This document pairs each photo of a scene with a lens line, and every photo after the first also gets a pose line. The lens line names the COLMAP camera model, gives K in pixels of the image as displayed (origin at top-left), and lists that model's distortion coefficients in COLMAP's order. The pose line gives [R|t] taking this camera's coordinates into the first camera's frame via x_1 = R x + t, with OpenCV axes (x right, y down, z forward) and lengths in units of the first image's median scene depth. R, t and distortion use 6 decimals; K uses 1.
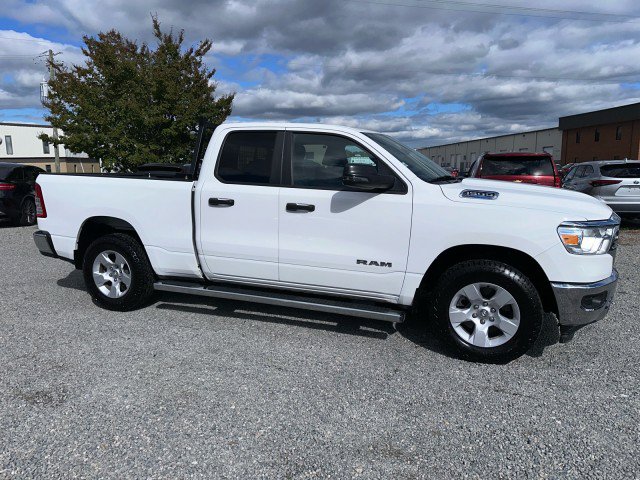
lens RADIAL K [[450.7, 0, 318.9], [0, 450.7, 249.8], [0, 0, 1]] dist [0.044333, -0.052208]
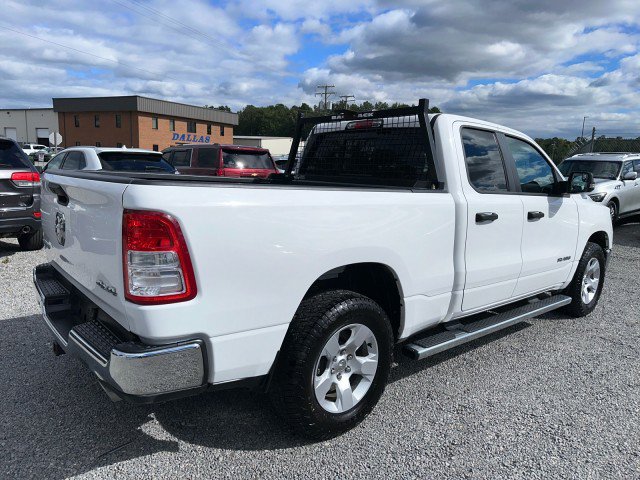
lens RADIAL K [[450.7, 0, 318.8], [0, 450.7, 240.5], [0, 0, 1]] dist [0.044333, -0.052208]
pose [[0.484158, -0.129749, 0.865307, -0.287052], [0.114500, 0.989835, 0.084357, -0.045384], [-0.867457, 0.058236, 0.494093, 0.236587]]
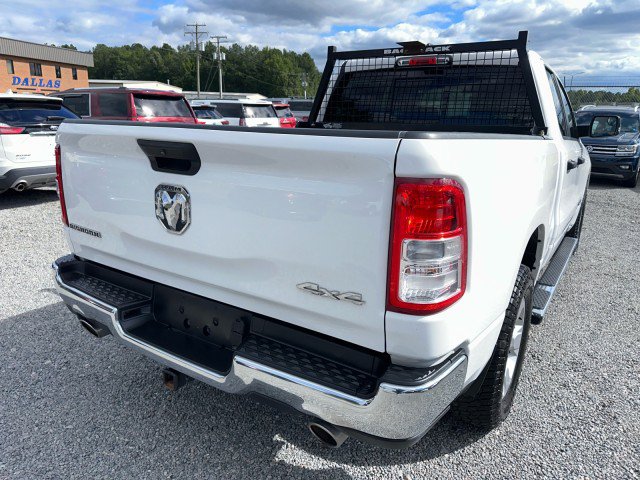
lens RADIAL K [[450.7, 0, 320.3], [0, 450.7, 238.2], [0, 0, 1]] dist [0.044333, -0.052208]
pose [[0.223031, -0.248837, 0.942516, -0.286687], [0.141332, 0.964909, 0.221305, -0.057969], [-0.964511, 0.083850, 0.250373, 0.331745]]
